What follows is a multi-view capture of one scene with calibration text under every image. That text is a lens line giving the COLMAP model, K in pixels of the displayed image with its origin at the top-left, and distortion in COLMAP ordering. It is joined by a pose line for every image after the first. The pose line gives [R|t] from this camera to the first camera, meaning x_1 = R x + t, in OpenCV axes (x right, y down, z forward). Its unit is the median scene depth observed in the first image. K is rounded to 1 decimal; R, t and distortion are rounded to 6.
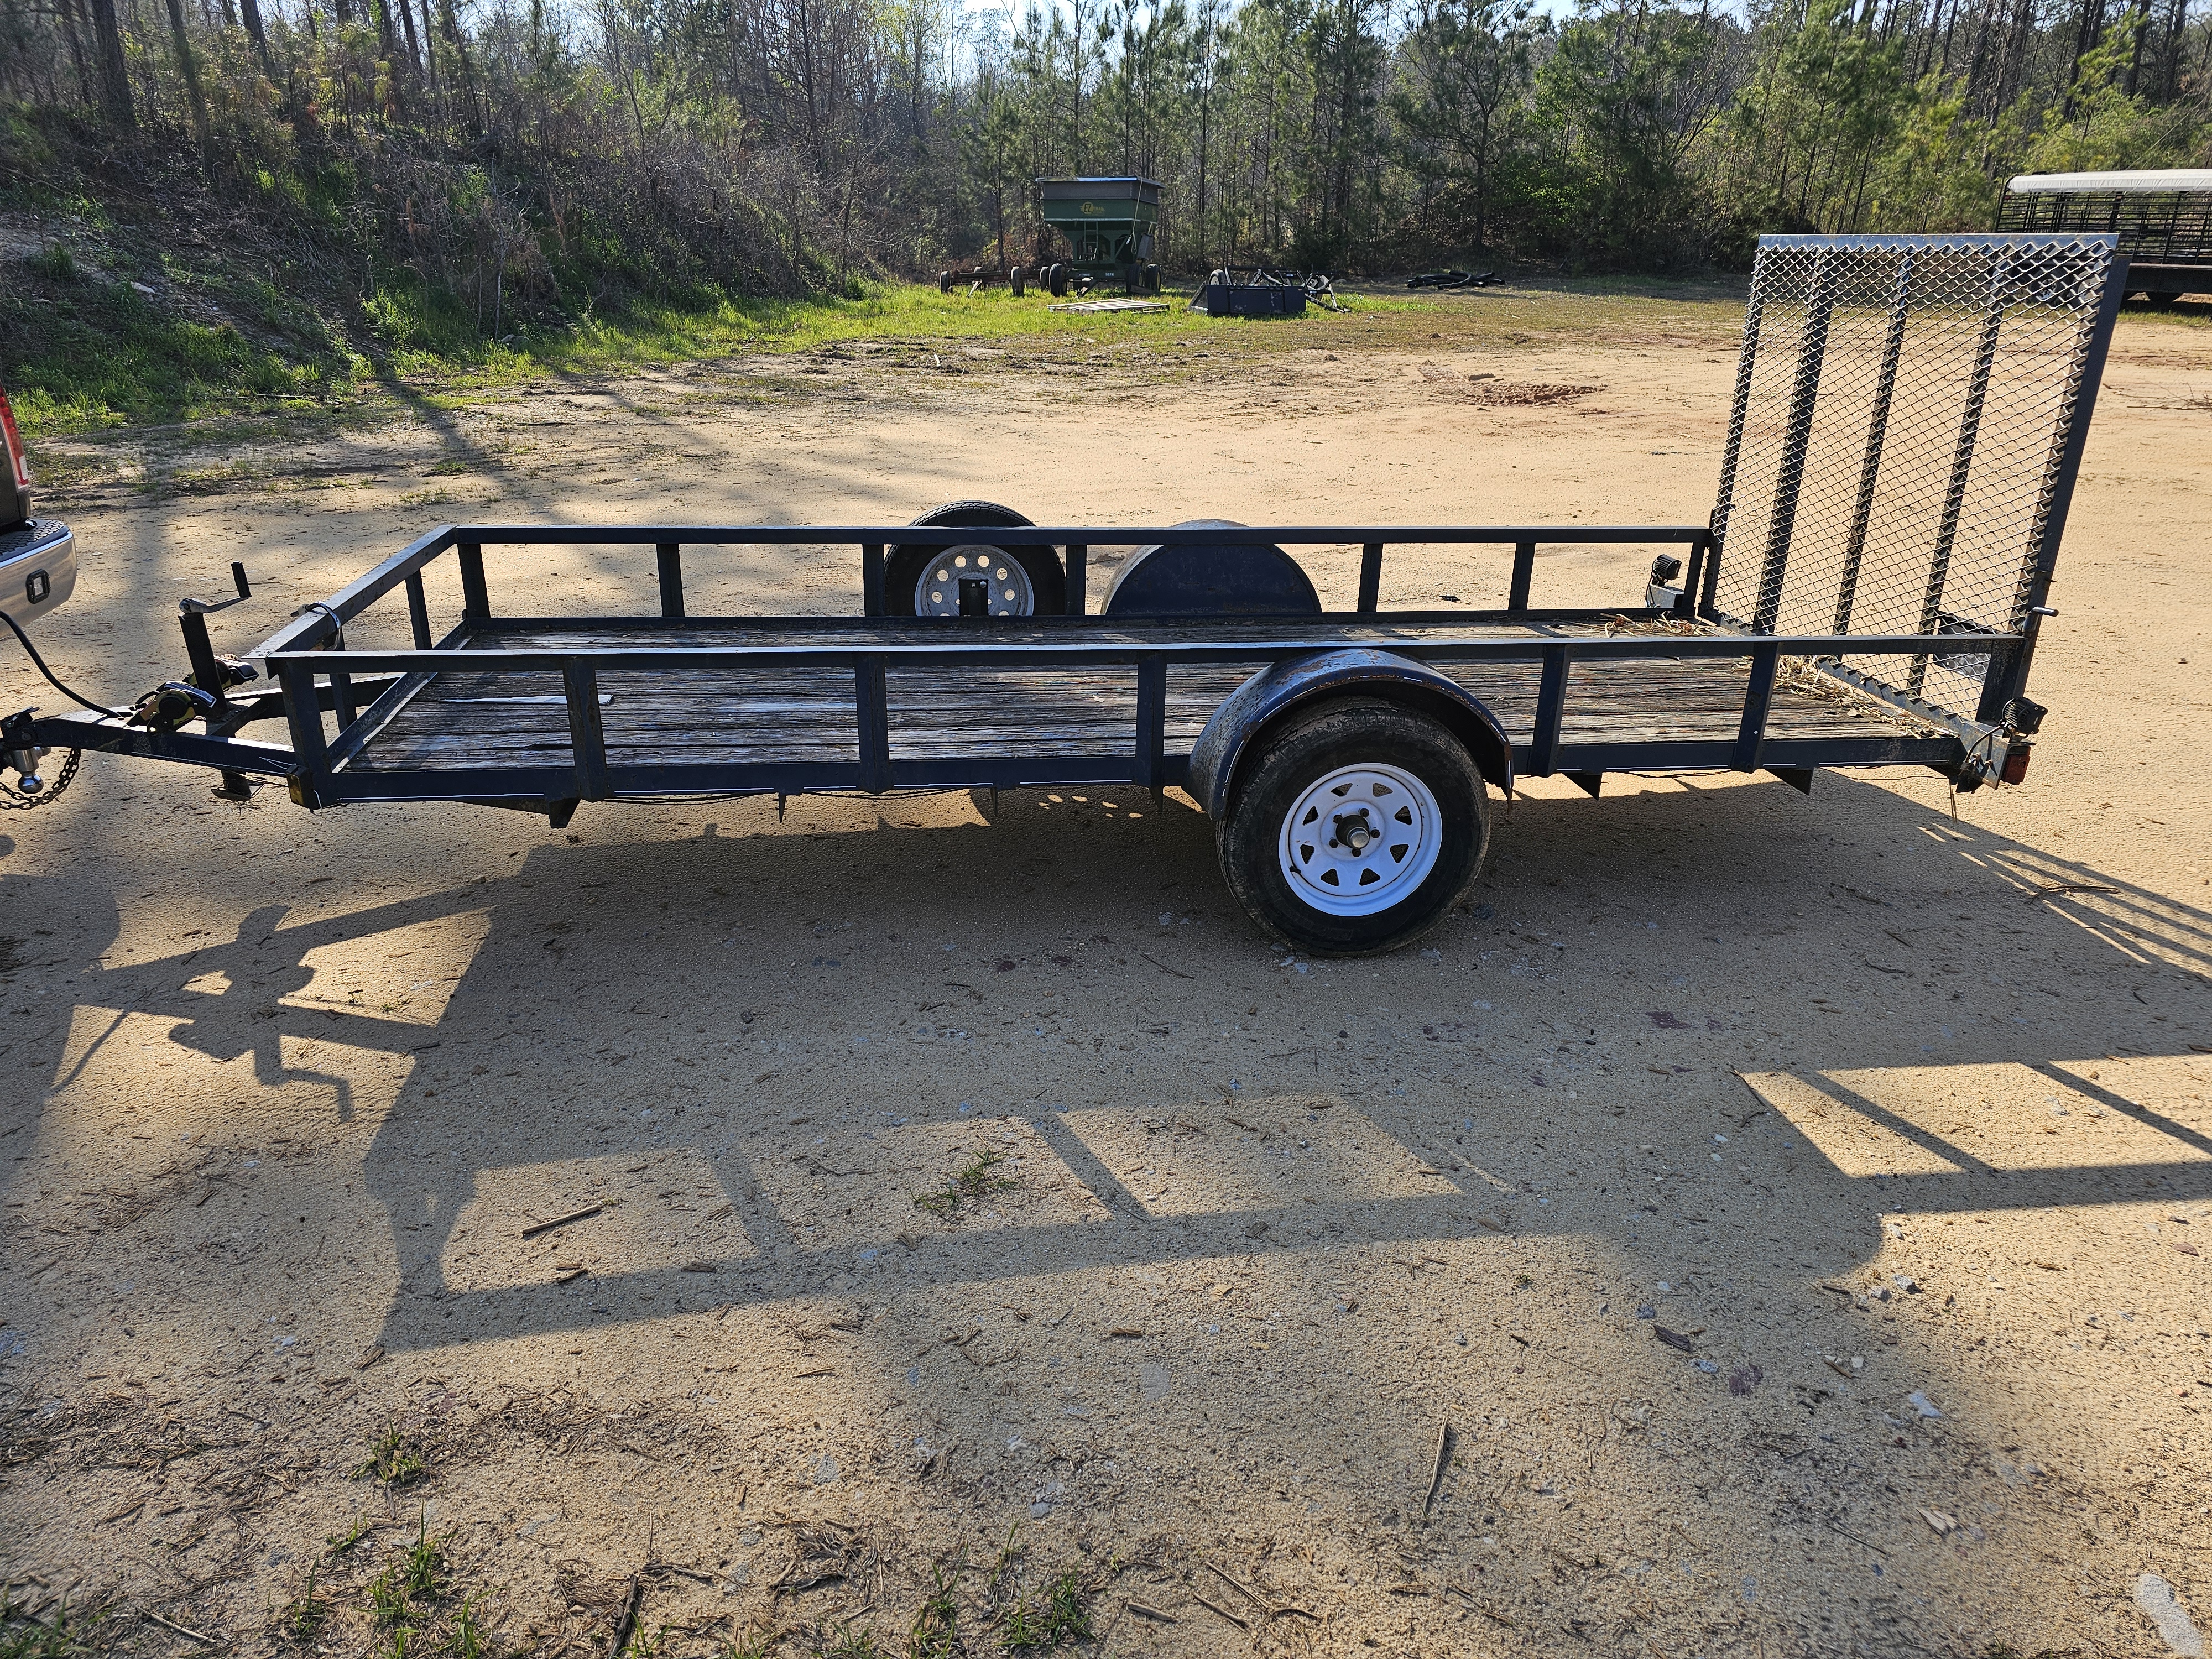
lens RADIAL K [[1537.1, 0, 1072.9], [0, 1537.1, 829.2], [0, 0, 1]] dist [0.067426, -0.050699]
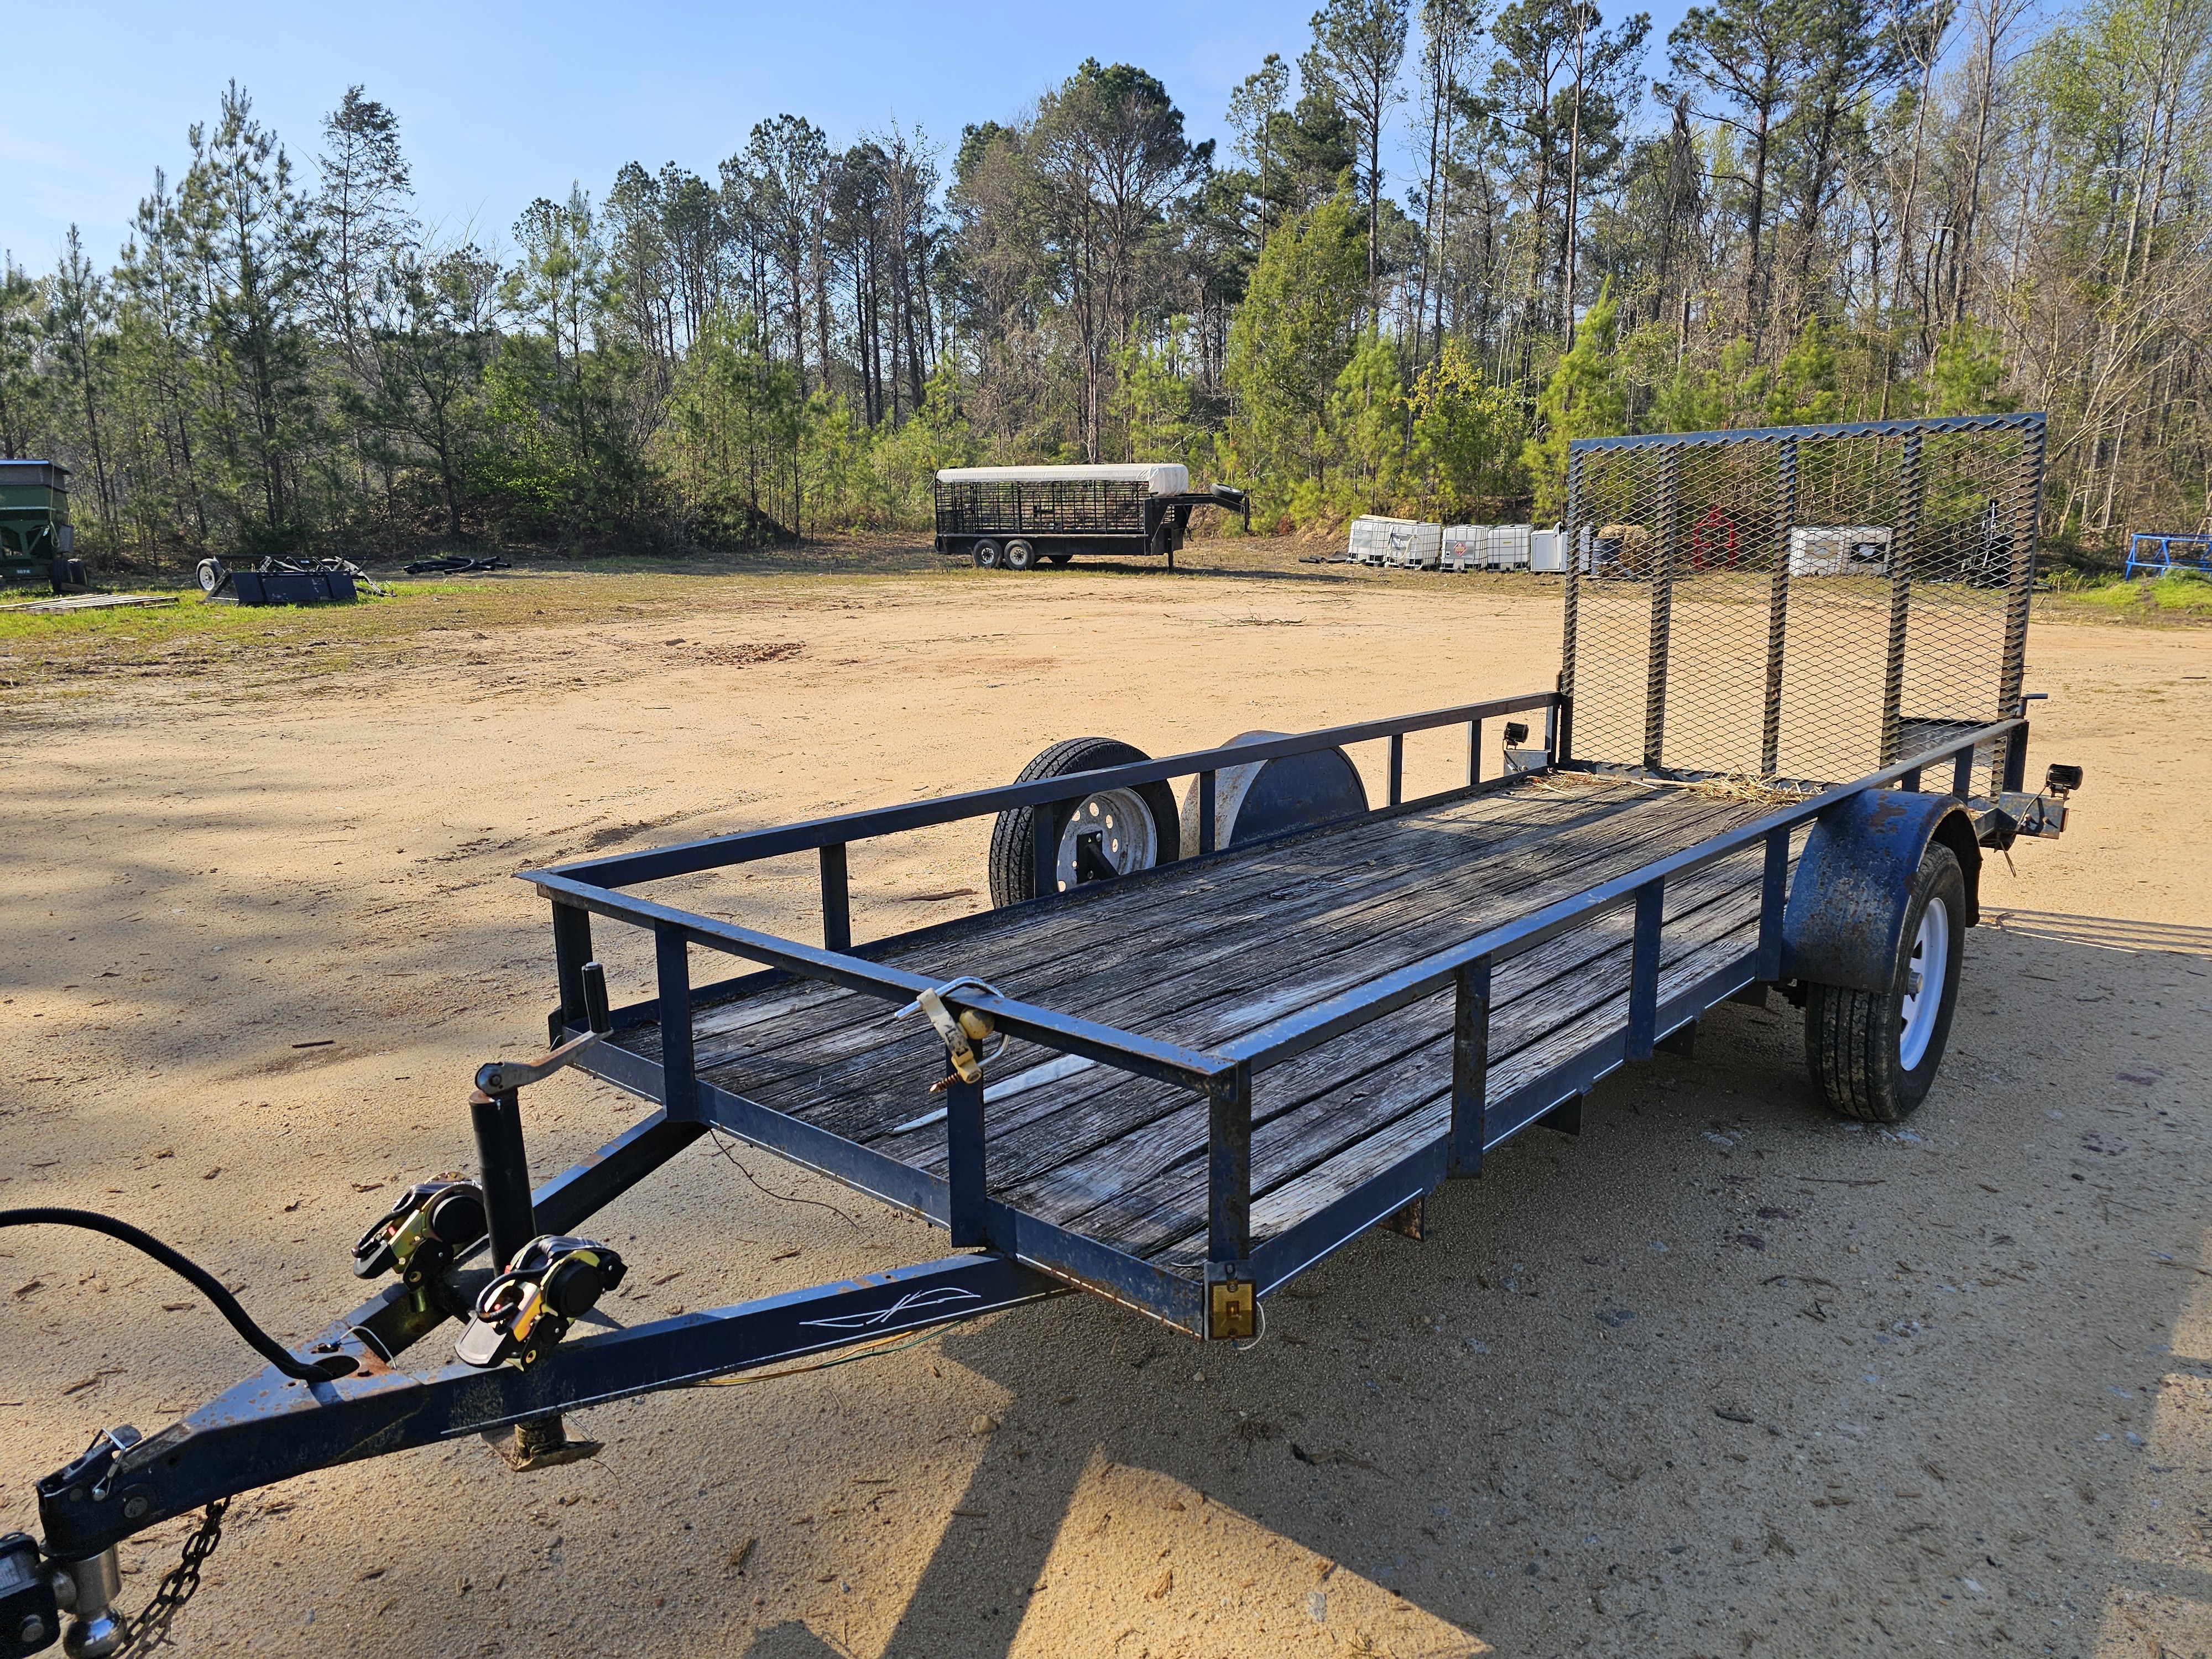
lens RADIAL K [[1522.3, 0, 1097.7], [0, 1522.3, 808.1], [0, 0, 1]] dist [0.086894, -0.092969]
pose [[0.745205, -0.143483, 0.651215, -0.566198], [0.263318, 0.960531, -0.089688, -0.102741], [-0.612644, 0.238312, 0.753575, 0.401538]]
